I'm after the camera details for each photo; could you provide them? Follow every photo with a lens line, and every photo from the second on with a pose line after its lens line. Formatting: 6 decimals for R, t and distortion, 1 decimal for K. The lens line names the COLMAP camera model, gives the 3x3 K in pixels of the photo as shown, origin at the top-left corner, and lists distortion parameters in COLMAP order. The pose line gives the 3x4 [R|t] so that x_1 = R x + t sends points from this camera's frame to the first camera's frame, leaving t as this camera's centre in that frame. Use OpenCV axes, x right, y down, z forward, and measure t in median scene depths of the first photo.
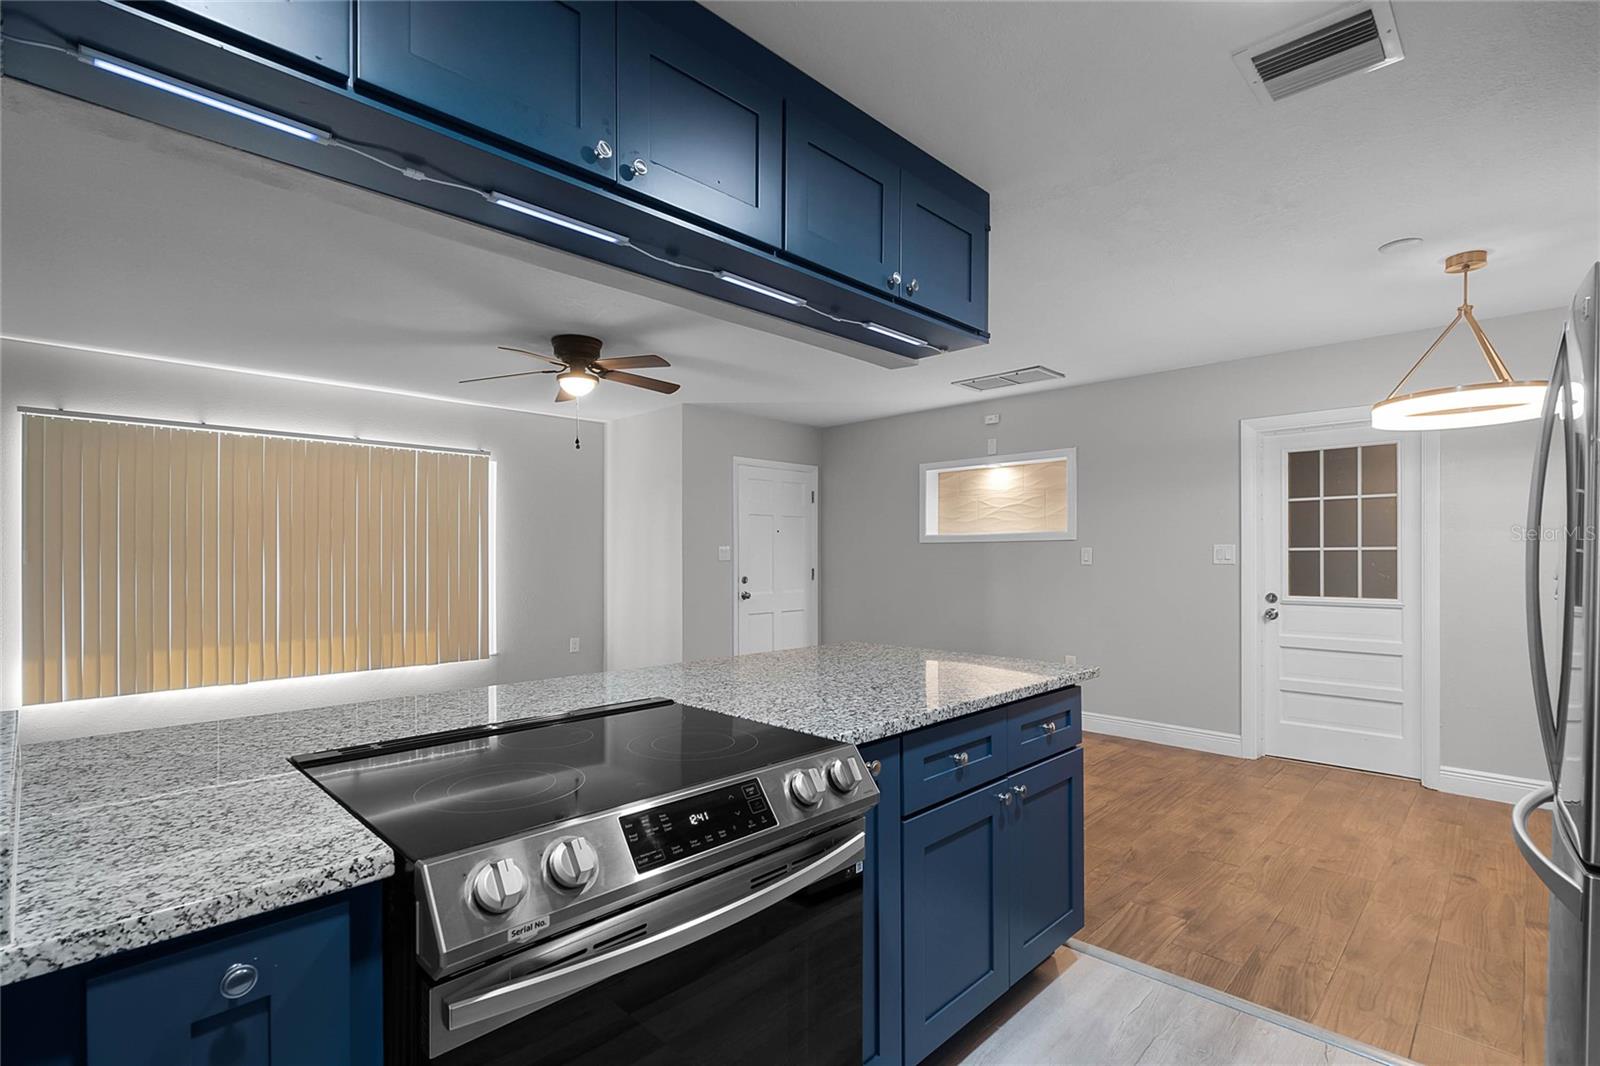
lens RADIAL K [[744.2, 0, 818.7], [0, 744.2, 560.1], [0, 0, 1]] dist [-0.006129, 0.001687]
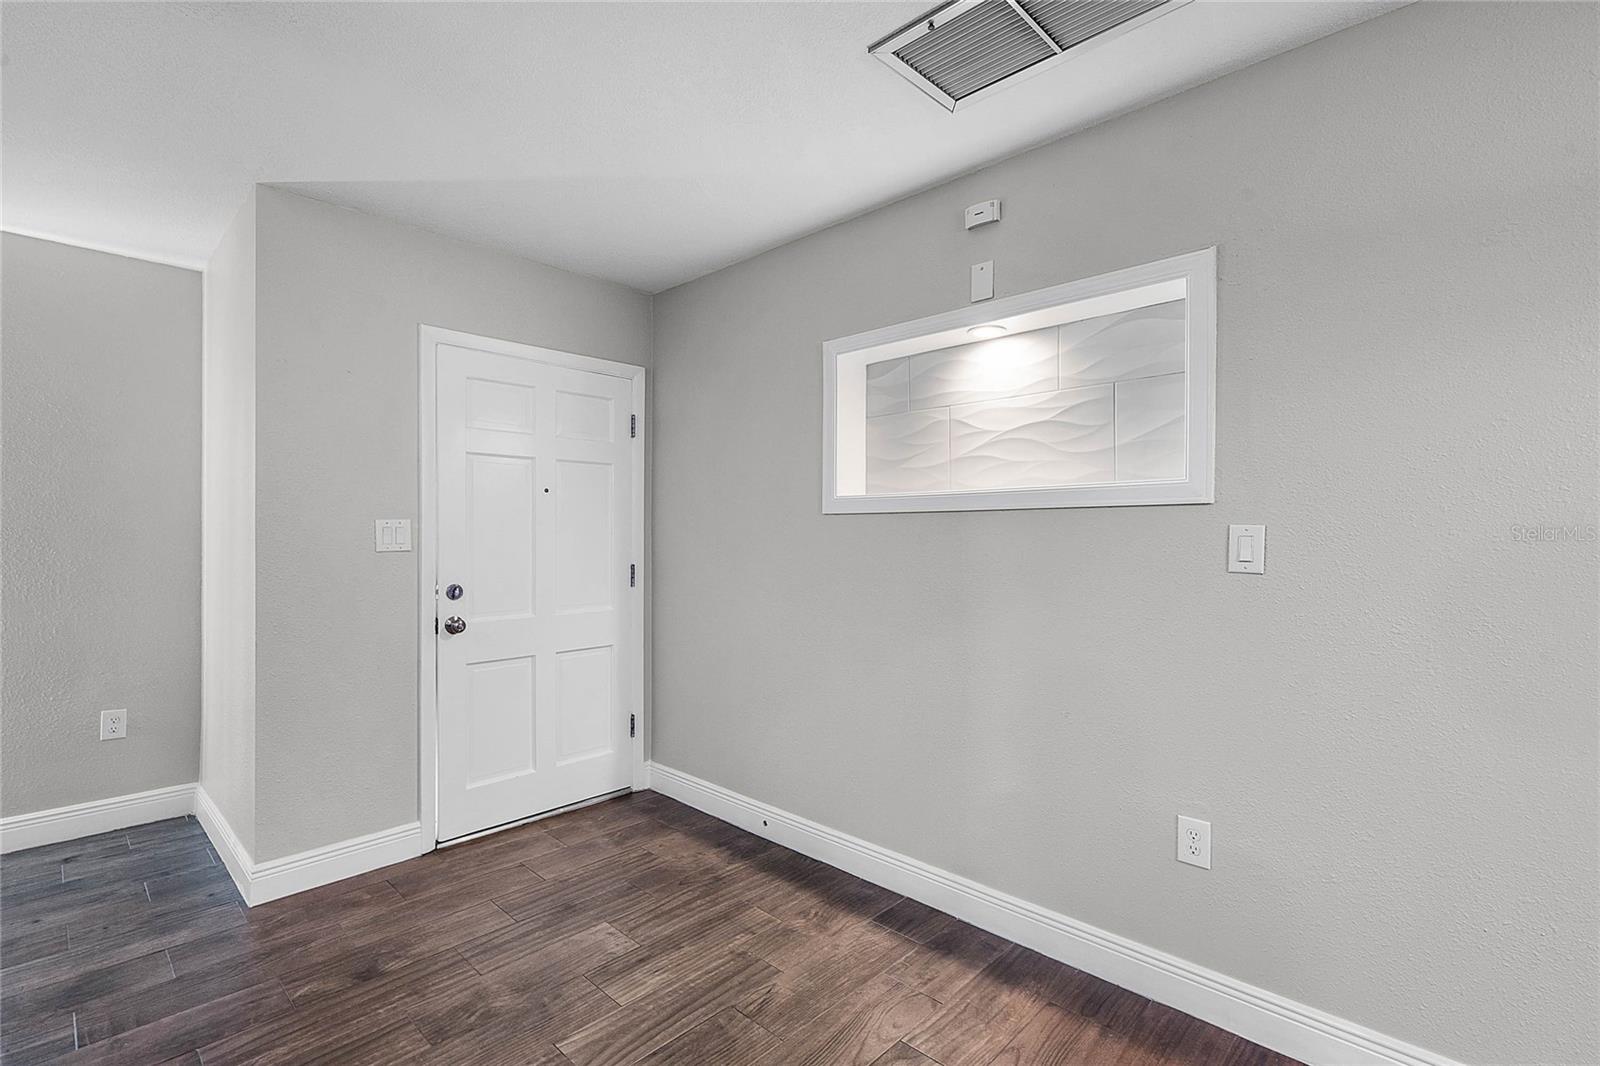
lens RADIAL K [[744.2, 0, 799.9], [0, 744.2, 528.6], [0, 0, 1]] dist [-0.006129, 0.001687]
pose [[0.999993, 0.002412, -0.002816, 0.129693], [-0.002446, 0.999927, -0.011799, -0.008813], [0.002787, 0.011805, 0.999926, 0.574168]]
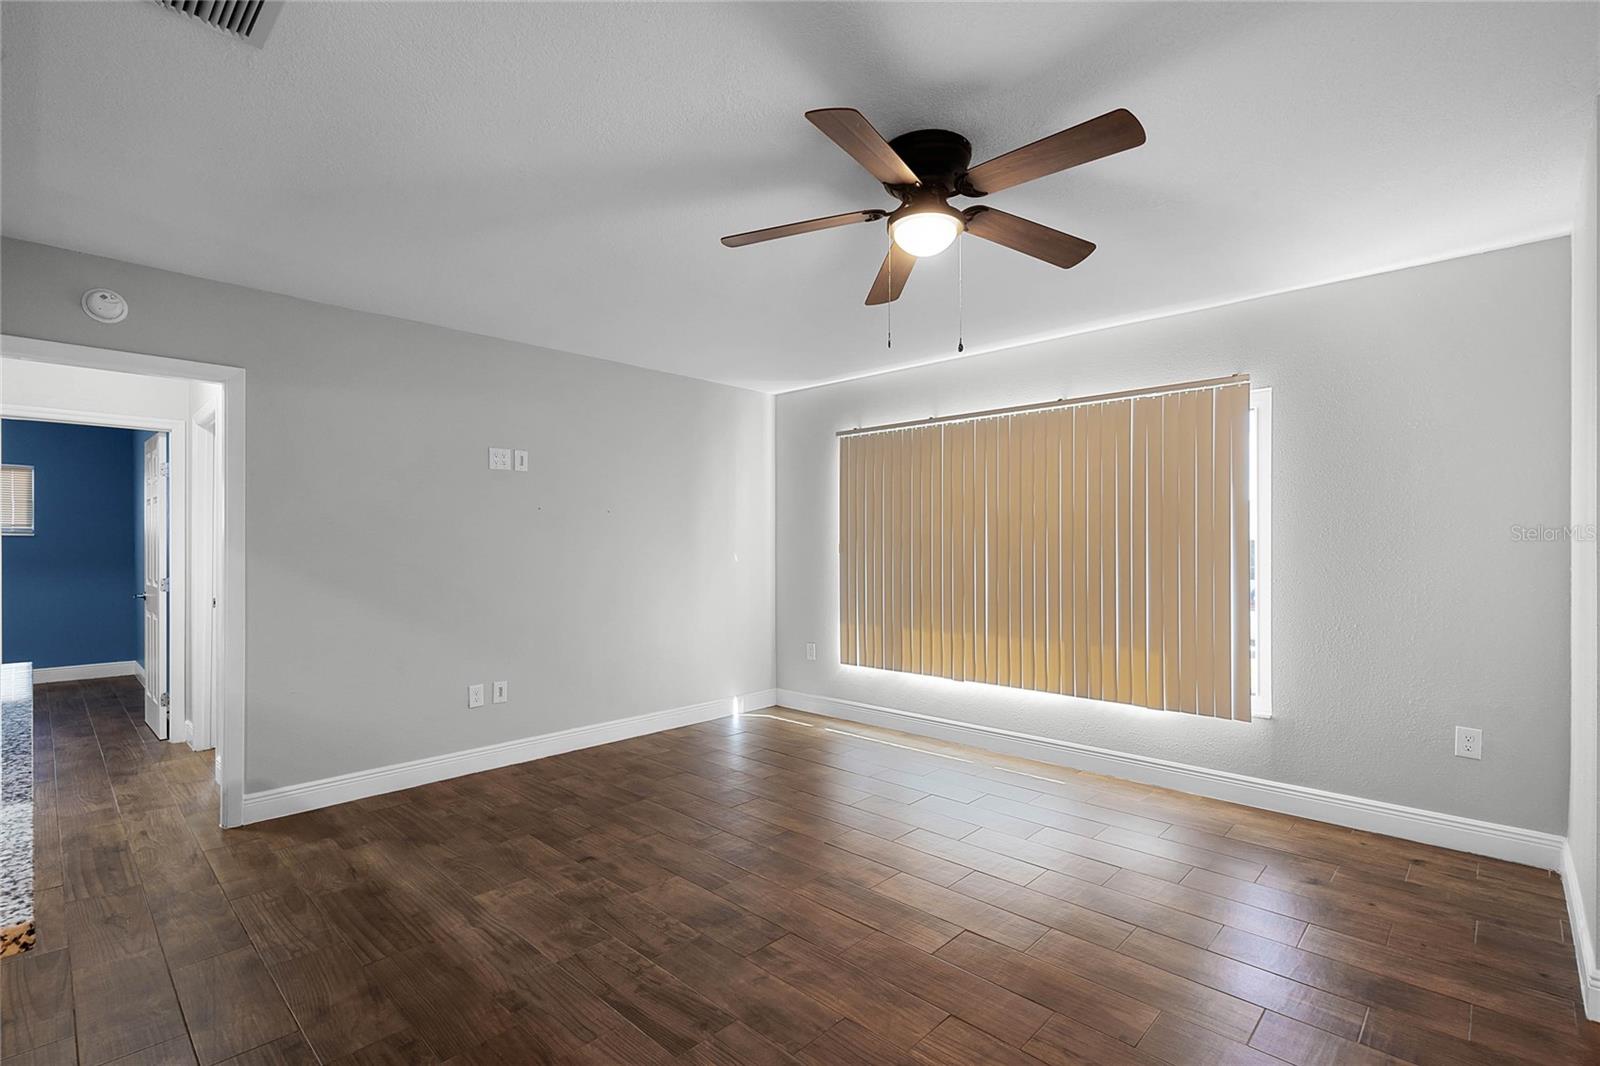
lens RADIAL K [[744.2, 0, 808.2], [0, 744.2, 537.3], [0, 0, 1]] dist [-0.006129, 0.001687]
pose [[-0.005864, -0.005227, -0.999969, 0.152382], [-0.003663, 0.999980, -0.005206, -0.010924], [0.999976, 0.003632, -0.005883, 0.652023]]
